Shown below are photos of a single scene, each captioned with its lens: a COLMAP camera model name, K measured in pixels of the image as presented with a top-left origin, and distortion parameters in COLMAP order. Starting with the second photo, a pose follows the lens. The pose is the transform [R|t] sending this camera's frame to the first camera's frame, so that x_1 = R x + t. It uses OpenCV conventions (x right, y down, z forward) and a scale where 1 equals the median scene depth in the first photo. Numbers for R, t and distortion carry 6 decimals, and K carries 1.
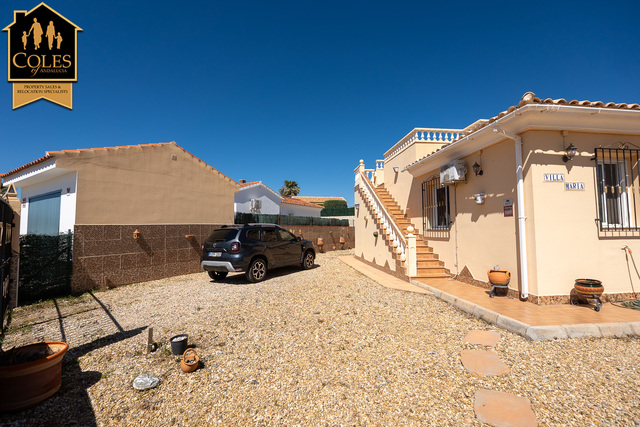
lens RADIAL K [[269.3, 0, 319.7], [0, 269.3, 214.3], [0, 0, 1]] dist [-0.003452, -0.000572]
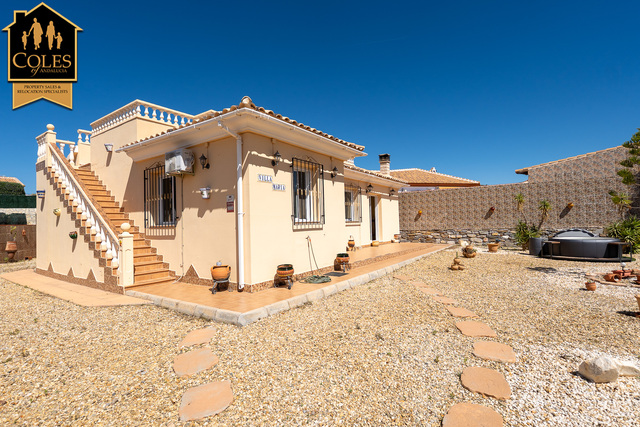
lens RADIAL K [[312.8, 0, 321.2], [0, 312.8, 215.0], [0, 0, 1]] dist [-0.005924, -0.000601]
pose [[0.652831, 0.006746, 0.757474, 0.025837], [-0.021606, 0.999719, 0.009718, -0.000113], [-0.757195, -0.022710, 0.652793, -0.041731]]
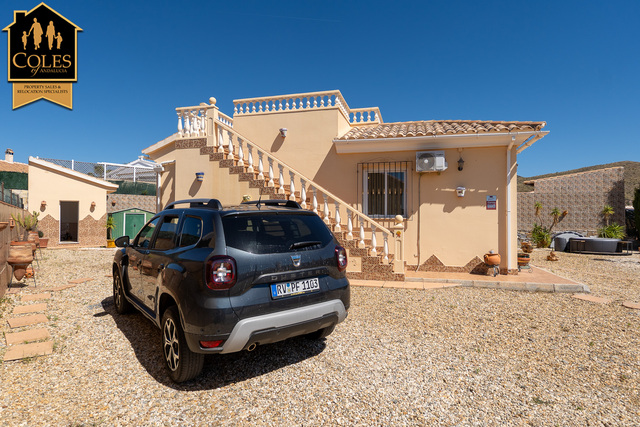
lens RADIAL K [[359.7, 0, 317.1], [0, 359.7, 214.8], [0, 0, 1]] dist [0.005983, 0.000854]
pose [[0.351326, 0.021961, 0.935996, -1.145036], [-0.061267, 0.998121, -0.000421, 0.084023], [-0.934247, -0.057198, 0.352011, 1.187731]]
